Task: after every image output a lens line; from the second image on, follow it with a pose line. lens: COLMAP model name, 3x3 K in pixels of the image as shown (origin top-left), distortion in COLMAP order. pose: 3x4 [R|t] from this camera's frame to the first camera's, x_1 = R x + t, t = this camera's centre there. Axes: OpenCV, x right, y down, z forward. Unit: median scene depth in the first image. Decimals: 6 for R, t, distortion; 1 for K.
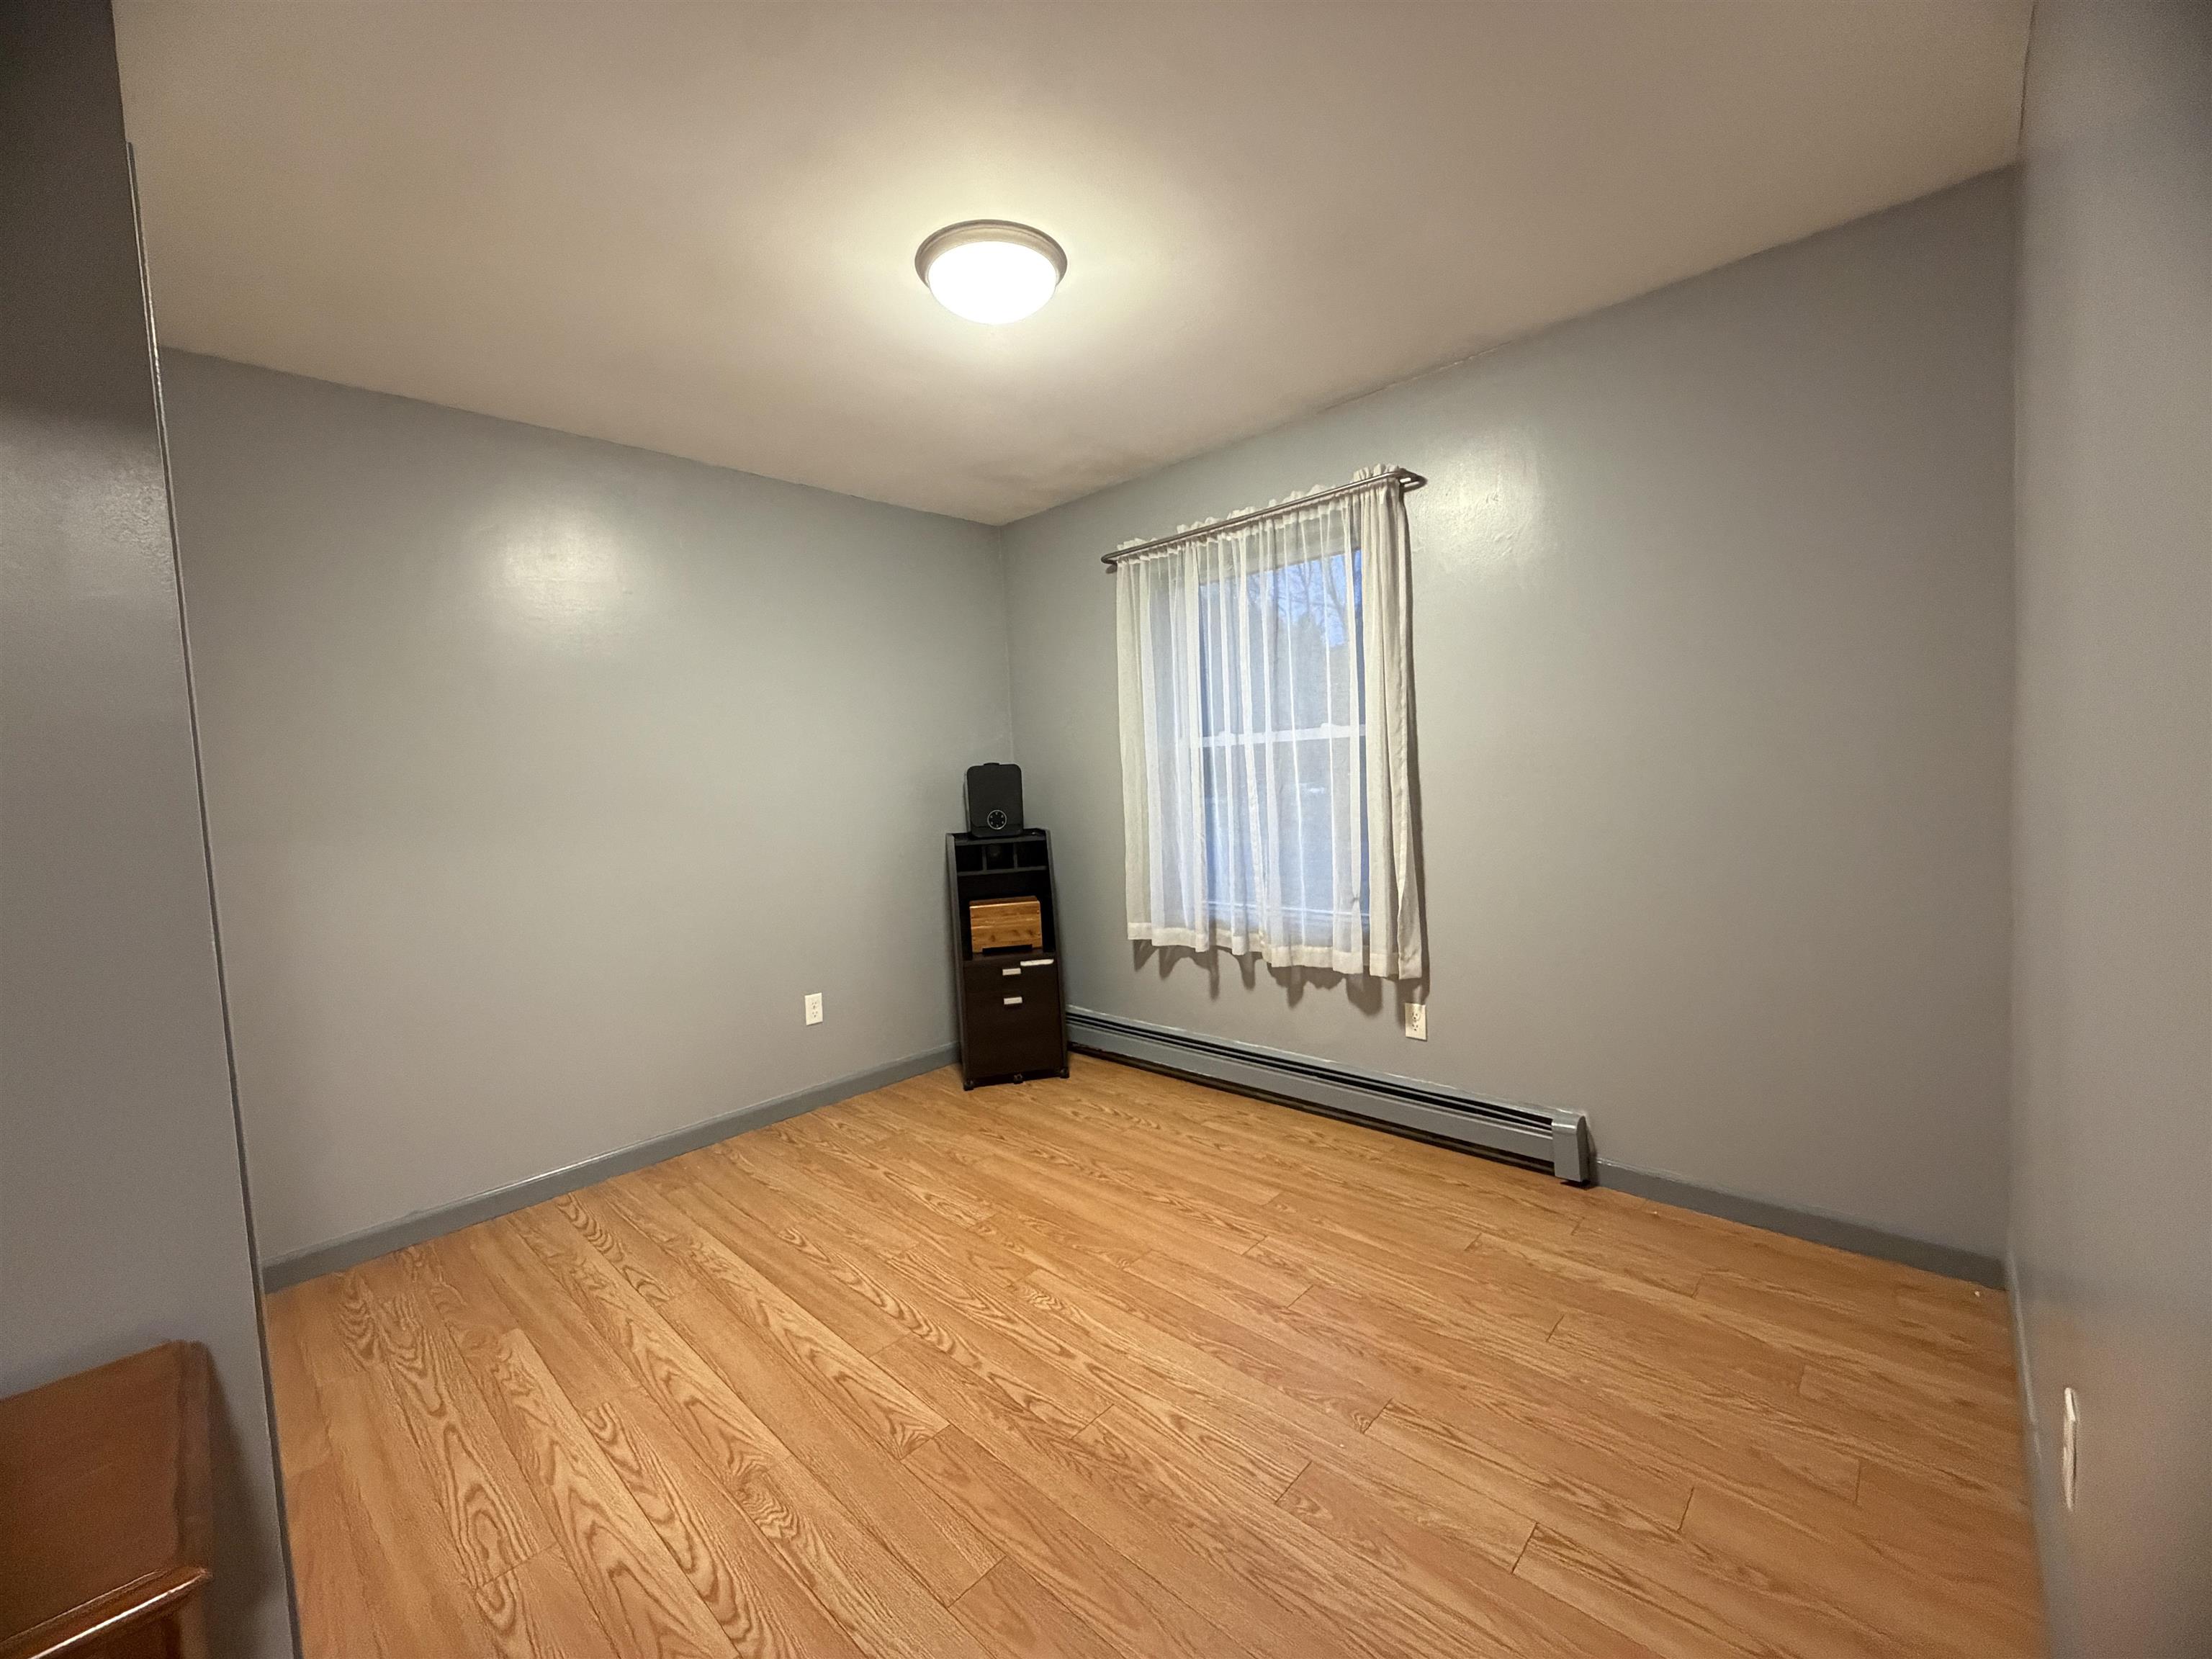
lens RADIAL K [[881.9, 0, 1100.2], [0, 881.9, 828.3], [0, 0, 1]] dist [-0.011258, 0.000355]
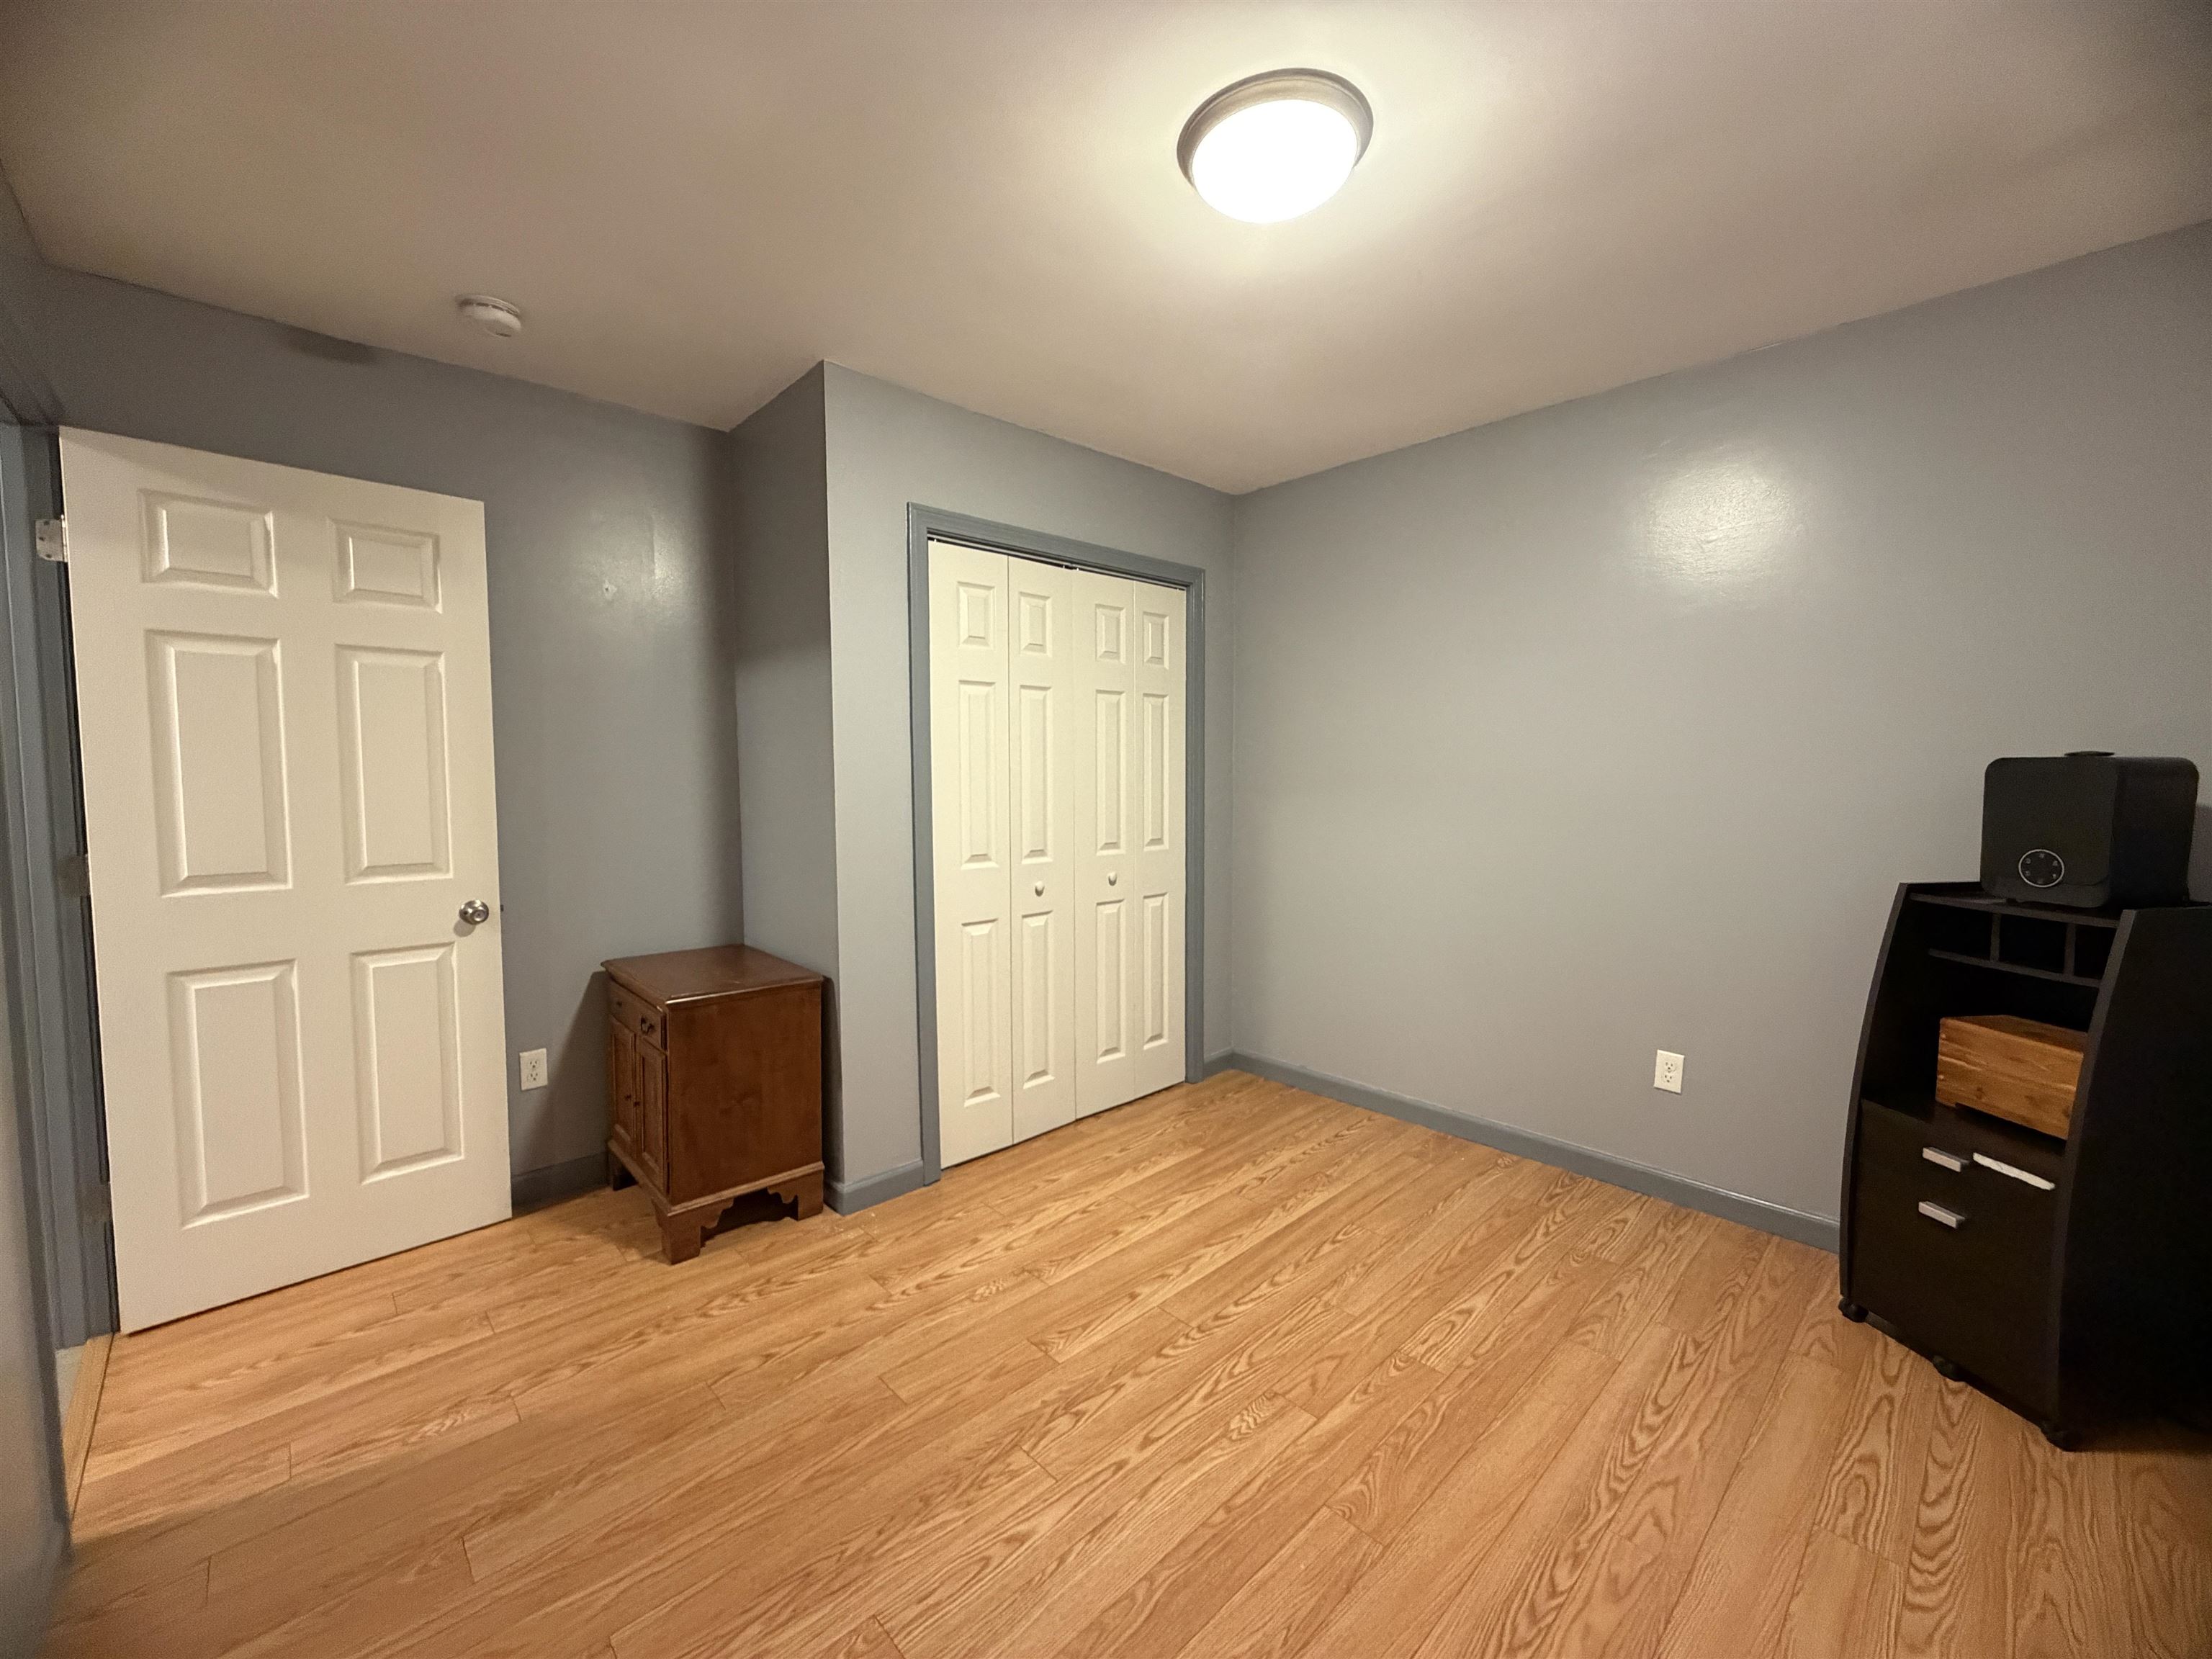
lens RADIAL K [[881.9, 0, 1099.6], [0, 881.9, 817.9], [0, 0, 1]] dist [-0.011258, 0.000355]
pose [[-0.058892, 0.109065, -0.992289, 0.721475], [-0.056445, 0.992060, 0.112390, -0.115802], [0.996667, 0.062629, -0.052268, 0.894902]]
